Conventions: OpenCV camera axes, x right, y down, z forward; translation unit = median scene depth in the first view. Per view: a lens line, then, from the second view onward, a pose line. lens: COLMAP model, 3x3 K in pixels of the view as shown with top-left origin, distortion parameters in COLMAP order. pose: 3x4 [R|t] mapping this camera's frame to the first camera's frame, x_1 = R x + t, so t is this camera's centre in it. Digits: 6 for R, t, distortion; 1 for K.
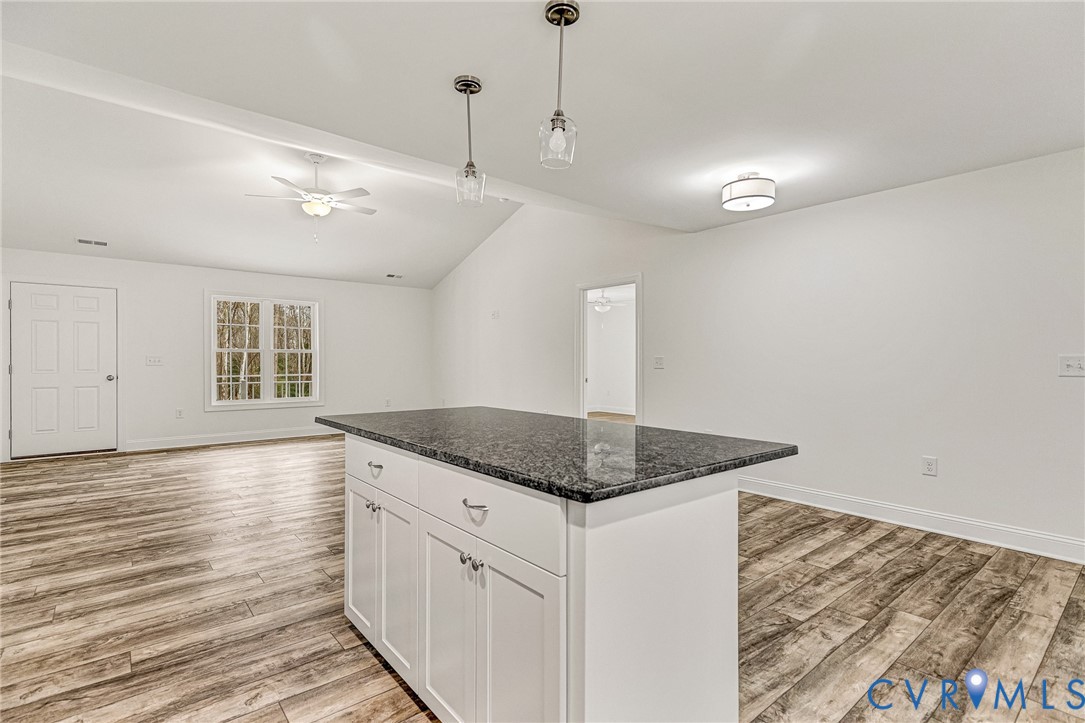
lens RADIAL K [[515.0, 0, 538.9], [0, 515.0, 355.3], [0, 0, 1]] dist [0.017030, -0.002479]
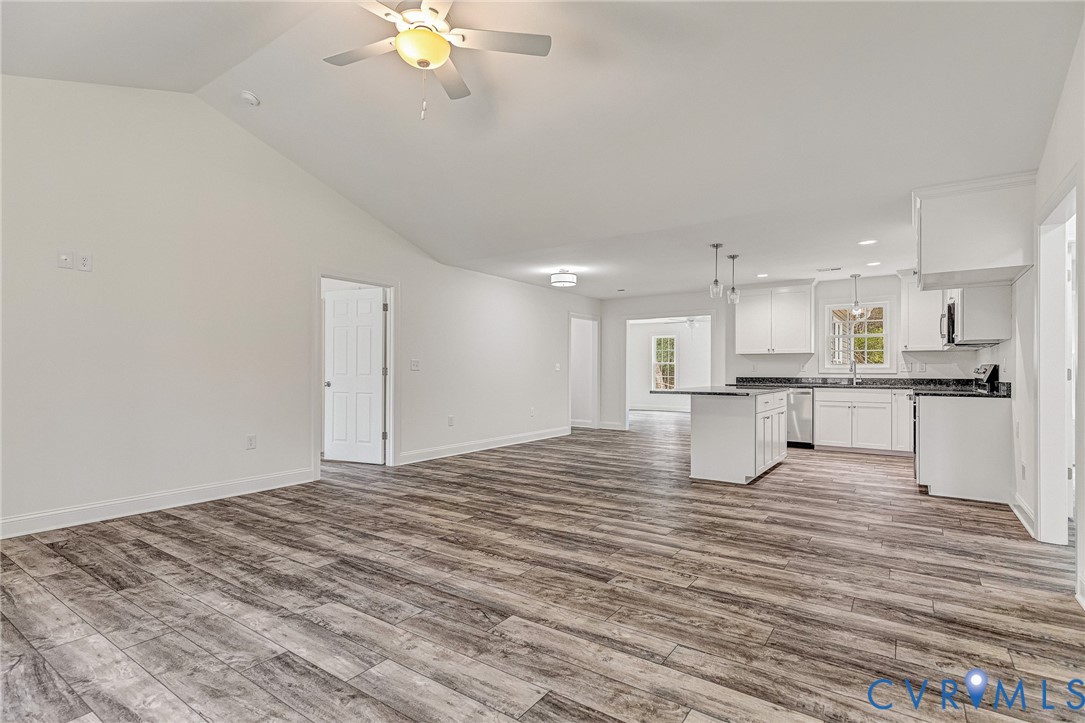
lens RADIAL K [[515.0, 0, 552.3], [0, 515.0, 370.1], [0, 0, 1]] dist [0.017030, -0.002479]
pose [[-0.275387, 0.001539, 0.961332, -1.314673], [-0.015570, 0.999860, -0.006062, 0.036863], [-0.961207, -0.016637, -0.275325, 1.427557]]
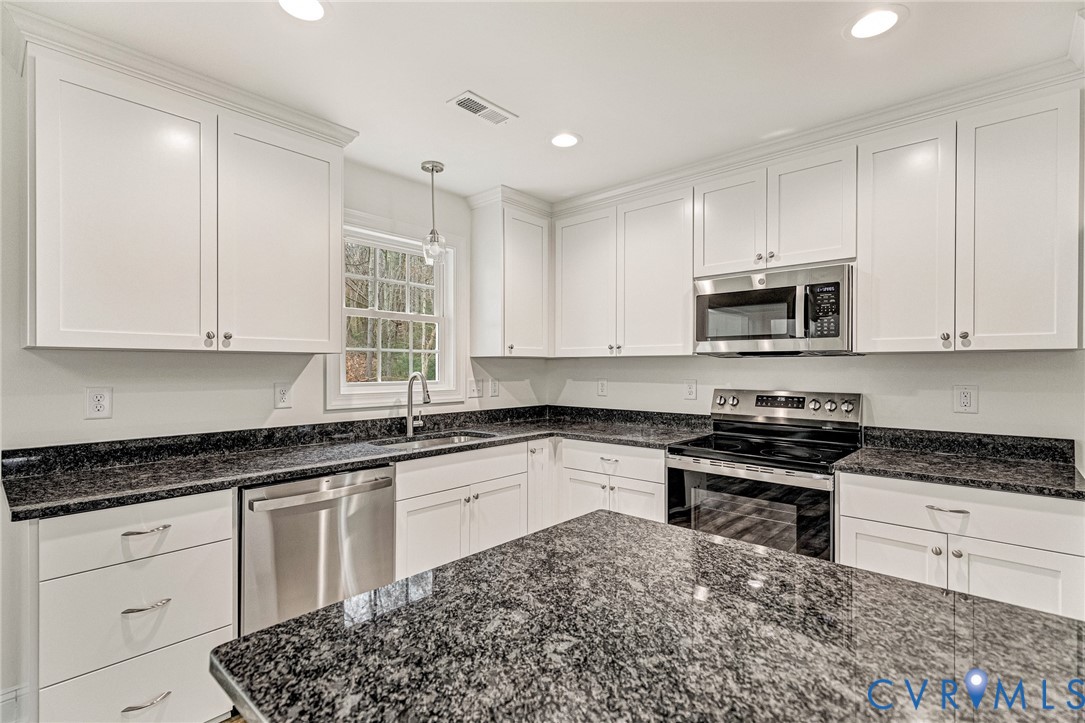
lens RADIAL K [[515.0, 0, 541.7], [0, 515.0, 362.0], [0, 0, 1]] dist [0.017030, -0.002479]
pose [[-0.988747, -0.006017, -0.149475, 0.126321], [-0.002754, 0.999753, -0.022031, -0.031135], [0.149571, -0.021372, -0.988520, 0.647845]]
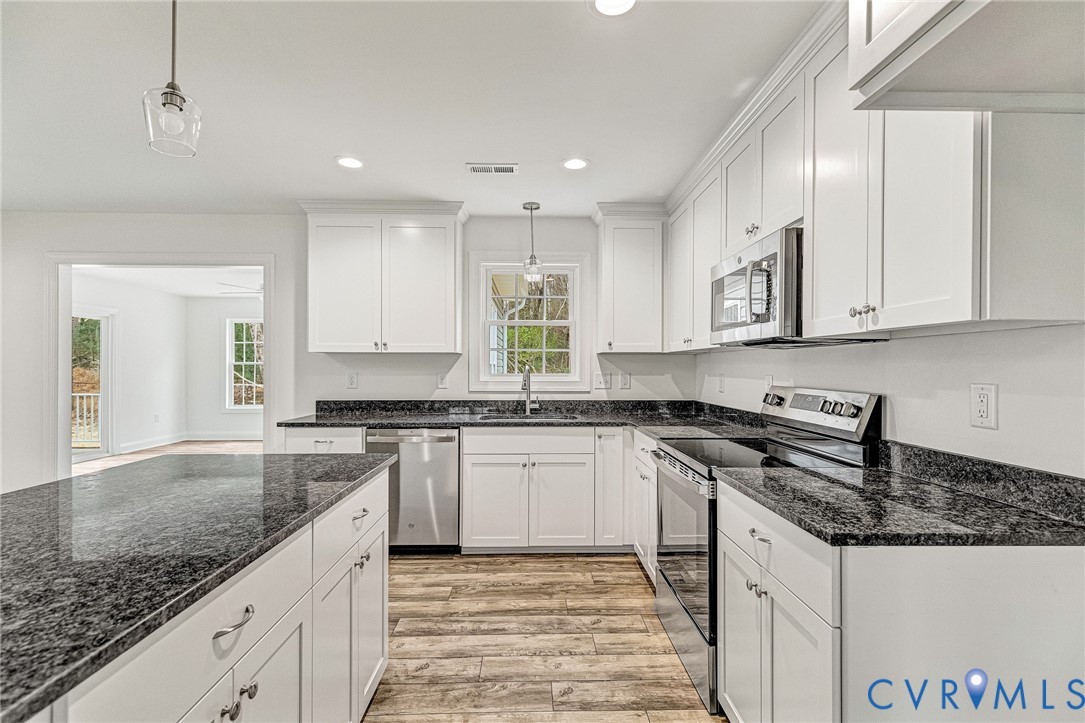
lens RADIAL K [[515.0, 0, 537.3], [0, 515.0, 359.5], [0, 0, 1]] dist [0.017030, -0.002479]
pose [[-0.782397, 0.002972, 0.622773, -0.444426], [-0.011173, 0.999761, -0.018808, -0.026241], [-0.622680, -0.021674, -0.782177, 0.627221]]
